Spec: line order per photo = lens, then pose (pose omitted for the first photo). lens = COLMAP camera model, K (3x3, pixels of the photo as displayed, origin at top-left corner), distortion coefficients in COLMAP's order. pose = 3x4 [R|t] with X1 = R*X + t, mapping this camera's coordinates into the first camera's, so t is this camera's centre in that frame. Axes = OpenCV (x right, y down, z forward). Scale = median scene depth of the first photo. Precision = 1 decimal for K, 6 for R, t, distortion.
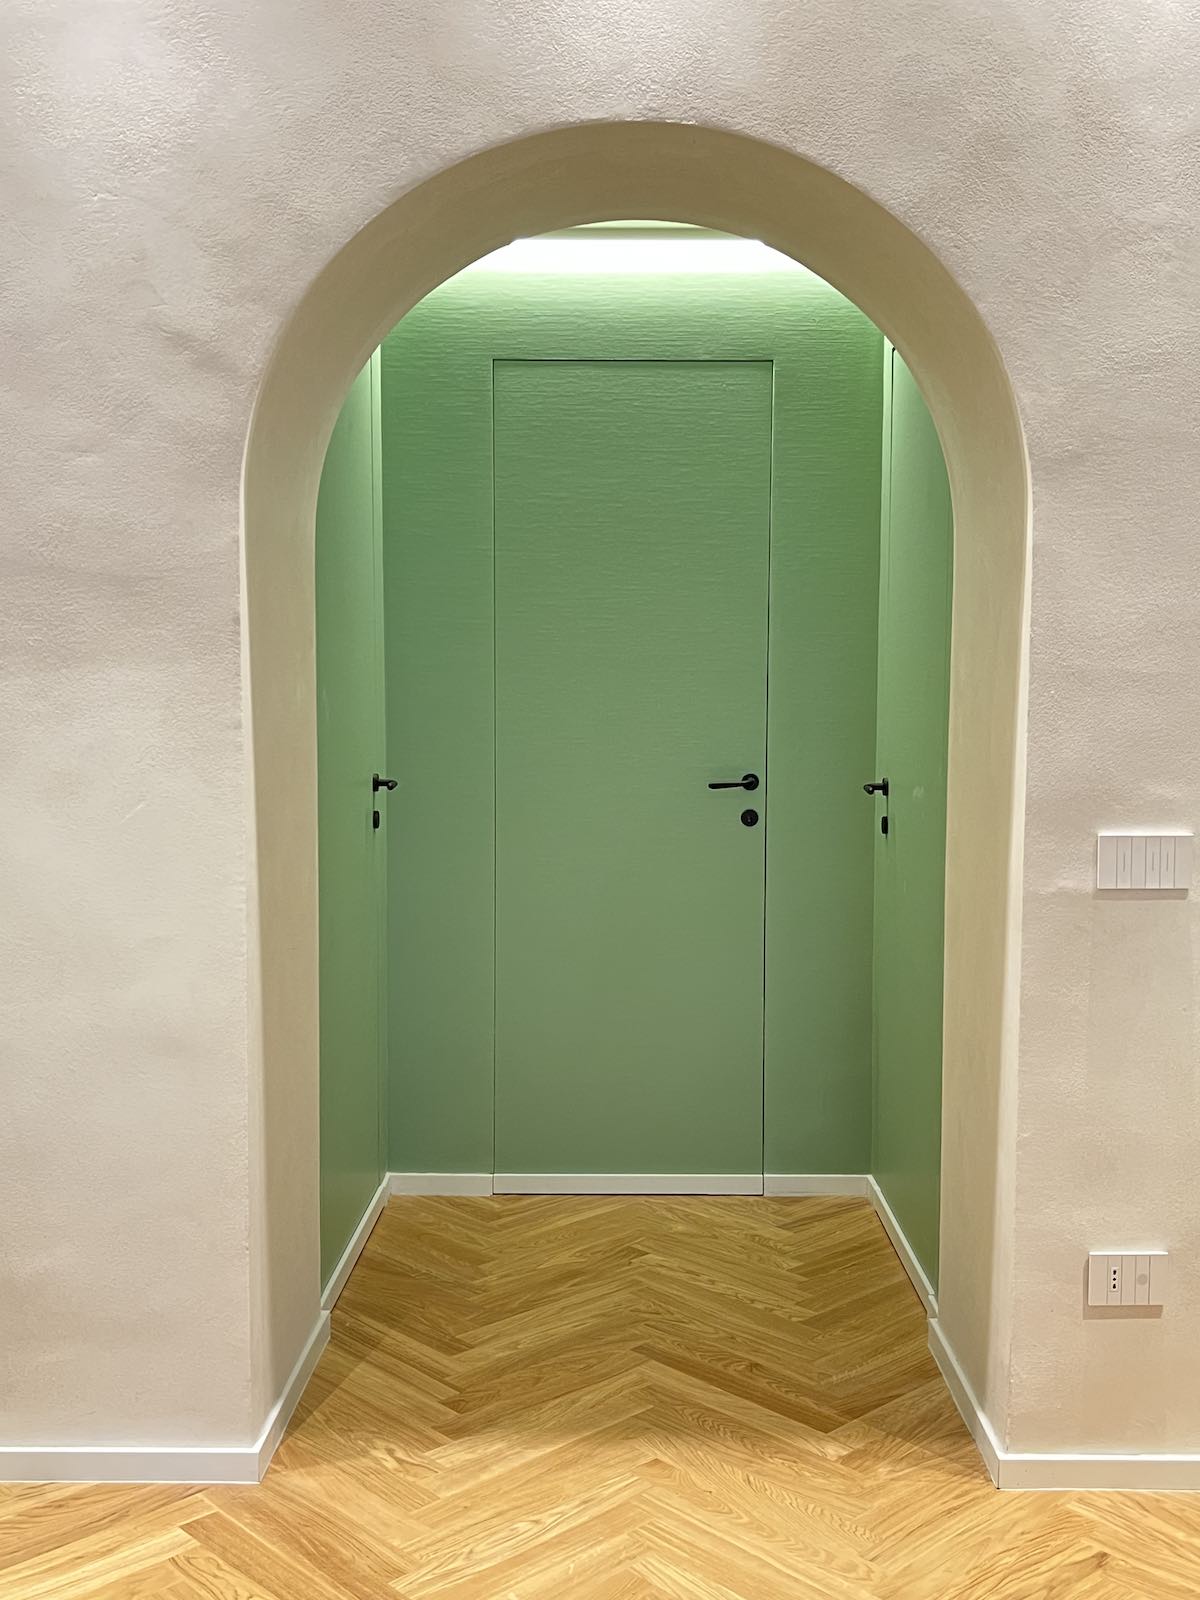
lens RADIAL K [[1619.5, 0, 600.0], [0, 1619.5, 800.0], [0, 0, 1]] dist [-0.001681, -0.000025]
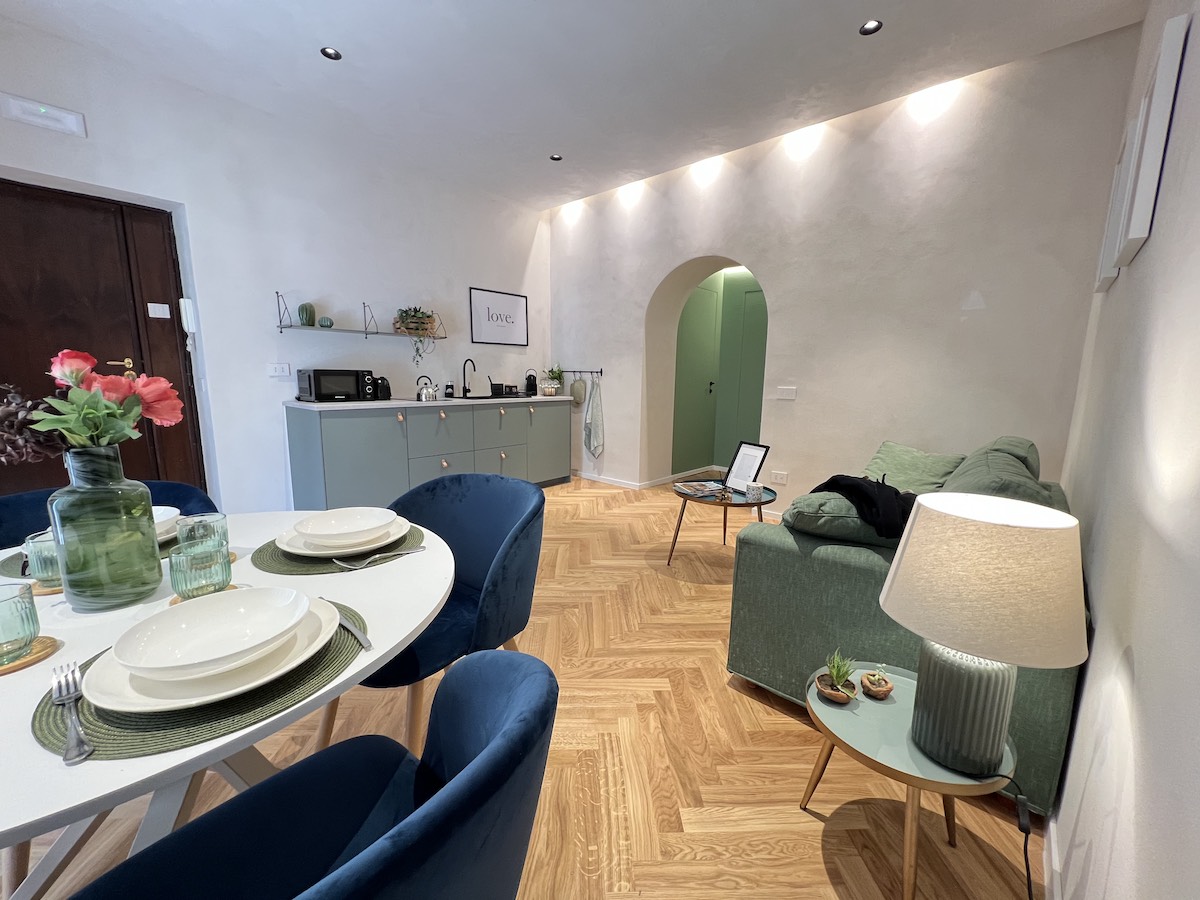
lens RADIAL K [[480.1, 0, 600.0], [0, 480.1, 450.0], [0, 0, 1]] dist [-0.000752, -0.000294]
pose [[0.746066, 0.110728, -0.656601, 0.816274], [-0.055186, 0.992967, 0.104747, 0.080043], [0.663581, -0.041913, 0.746930, -0.440658]]
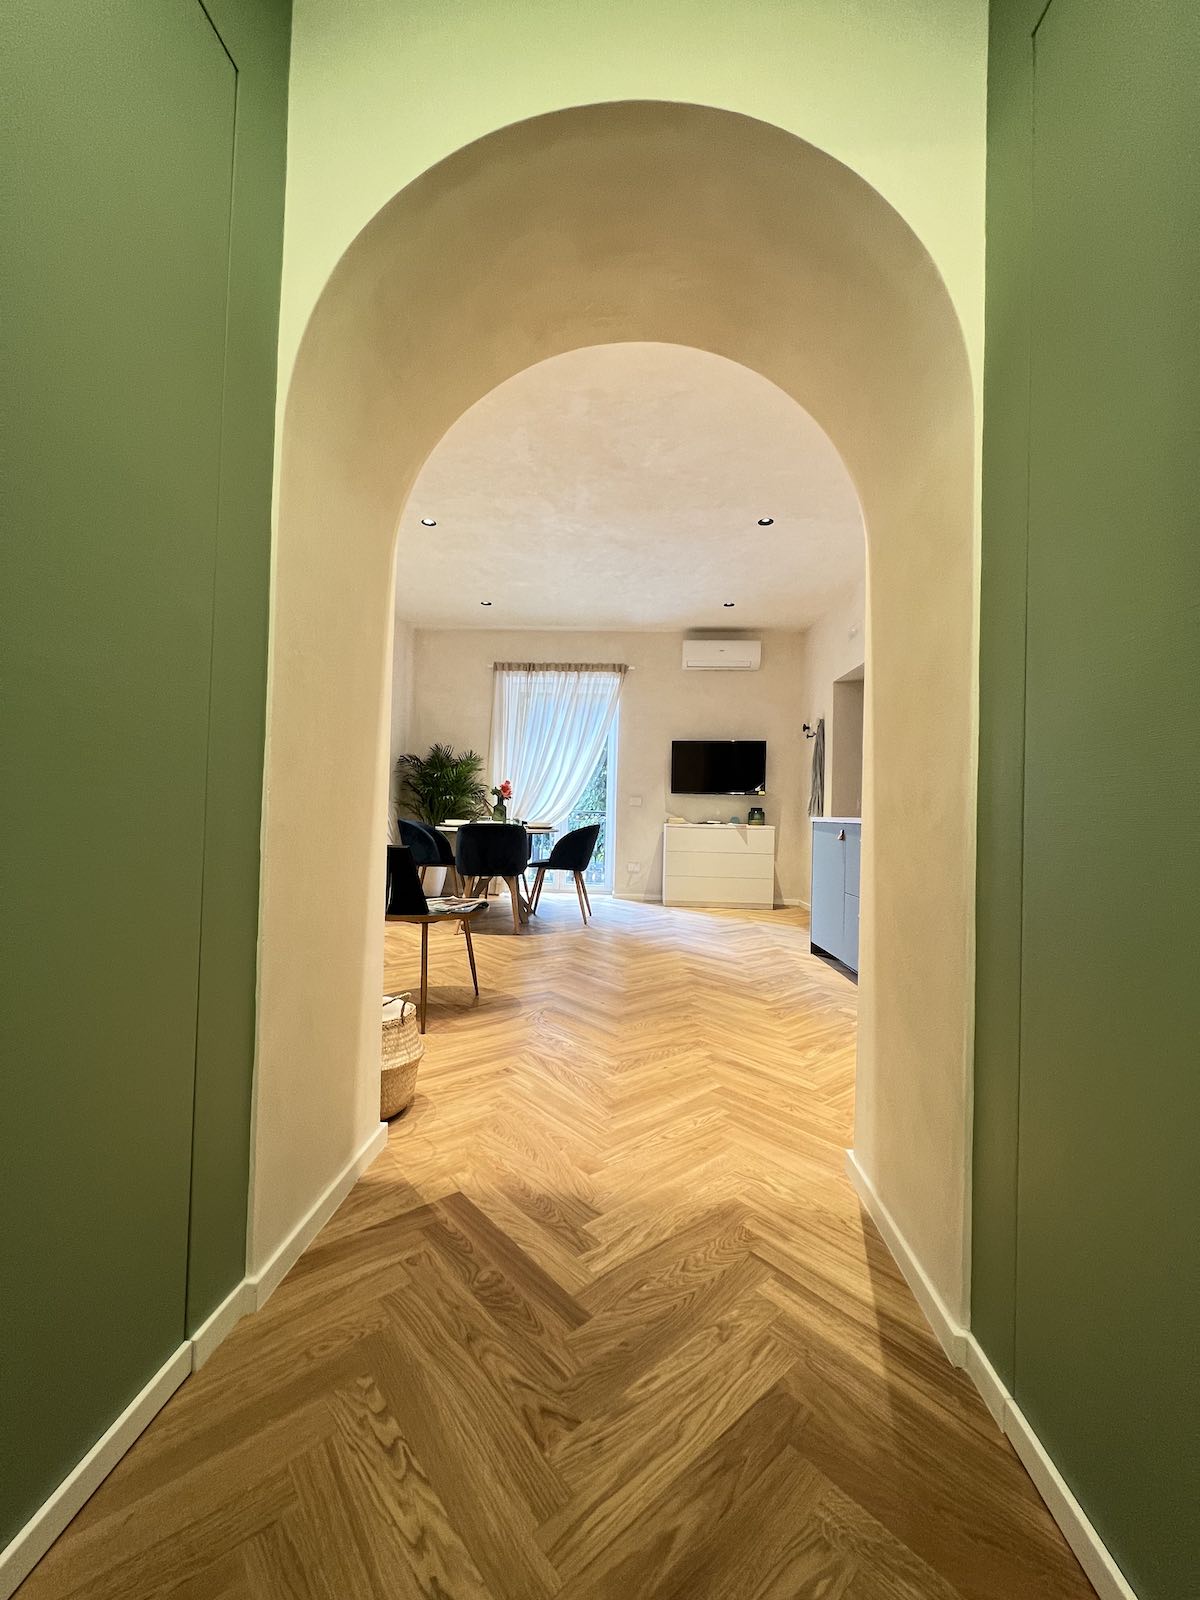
lens RADIAL K [[640.2, 0, 600.0], [0, 640.2, 800.0], [0, 0, 1]] dist [-0.000752, -0.000294]
pose [[-0.998085, -0.031047, 0.053511, 0.004822], [-0.028584, 0.998524, 0.046179, 0.037642], [-0.054866, 0.044561, -0.997499, 1.511342]]
